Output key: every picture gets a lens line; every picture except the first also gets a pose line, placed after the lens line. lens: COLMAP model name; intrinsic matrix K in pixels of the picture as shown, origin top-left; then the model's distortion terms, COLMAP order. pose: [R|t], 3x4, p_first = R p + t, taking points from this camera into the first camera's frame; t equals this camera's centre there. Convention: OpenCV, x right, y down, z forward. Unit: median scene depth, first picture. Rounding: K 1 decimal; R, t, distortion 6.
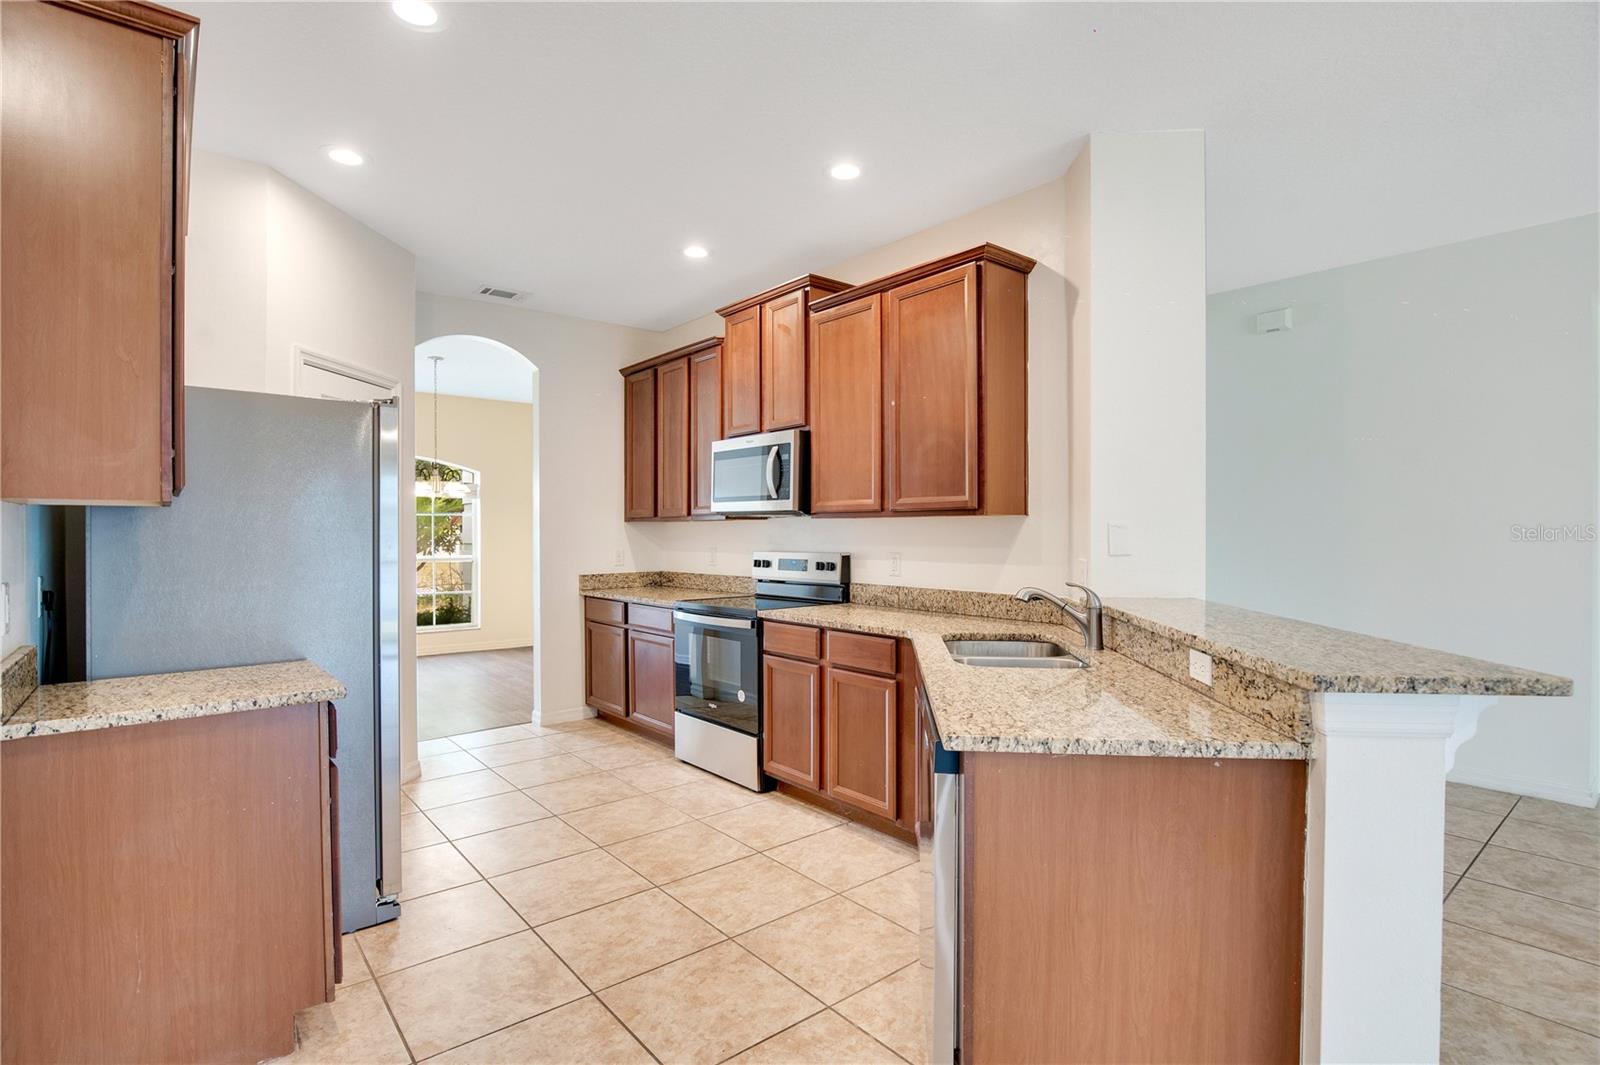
lens RADIAL K [[769.6, 0, 795.7], [0, 769.6, 534.8], [0, 0, 1]] dist [-0.025792, 0.004536]
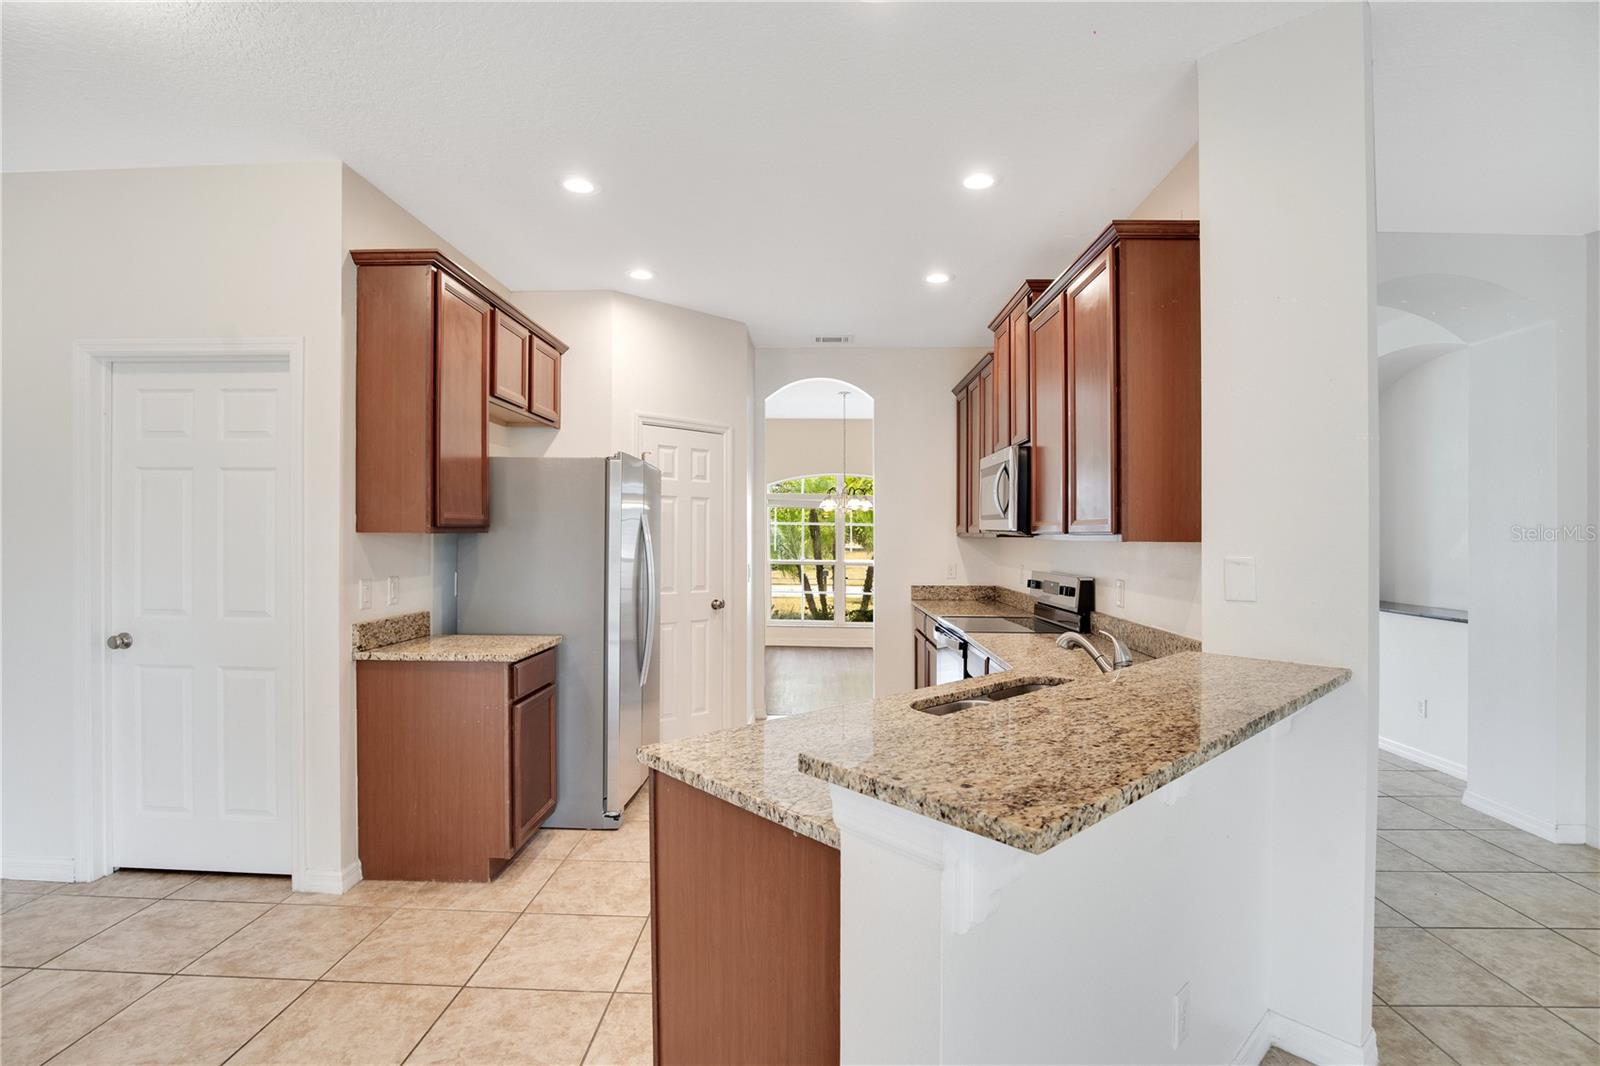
lens RADIAL K [[769.6, 0, 788.6], [0, 769.6, 537.2], [0, 0, 1]] dist [-0.025792, 0.004536]
pose [[0.753573, 0.012405, -0.657248, 0.523208], [-0.013270, 0.999905, 0.003658, -0.029821], [0.657231, 0.005965, 0.753666, 0.128311]]
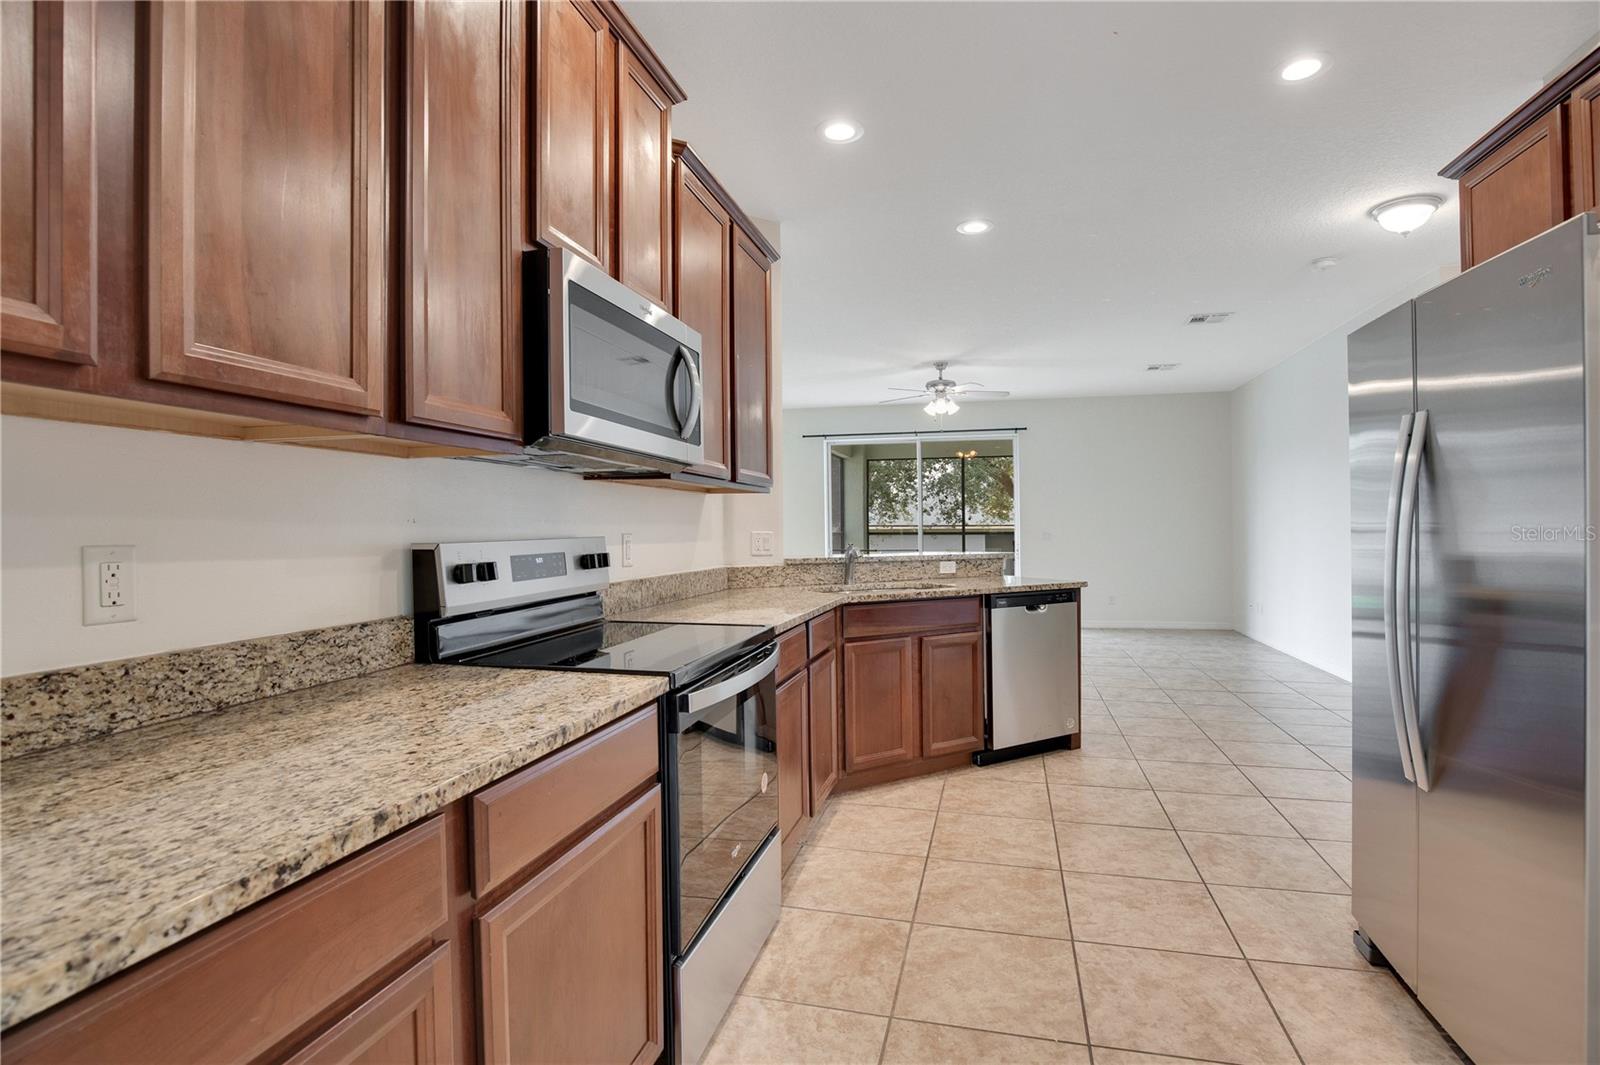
lens RADIAL K [[769.6, 0, 812.3], [0, 769.6, 527.3], [0, 0, 1]] dist [-0.025792, 0.004536]
pose [[-0.594669, 0.000955, 0.803970, -0.705208], [0.003983, 0.999991, 0.001758, 0.021877], [-0.803961, 0.004247, -0.594667, 1.671052]]
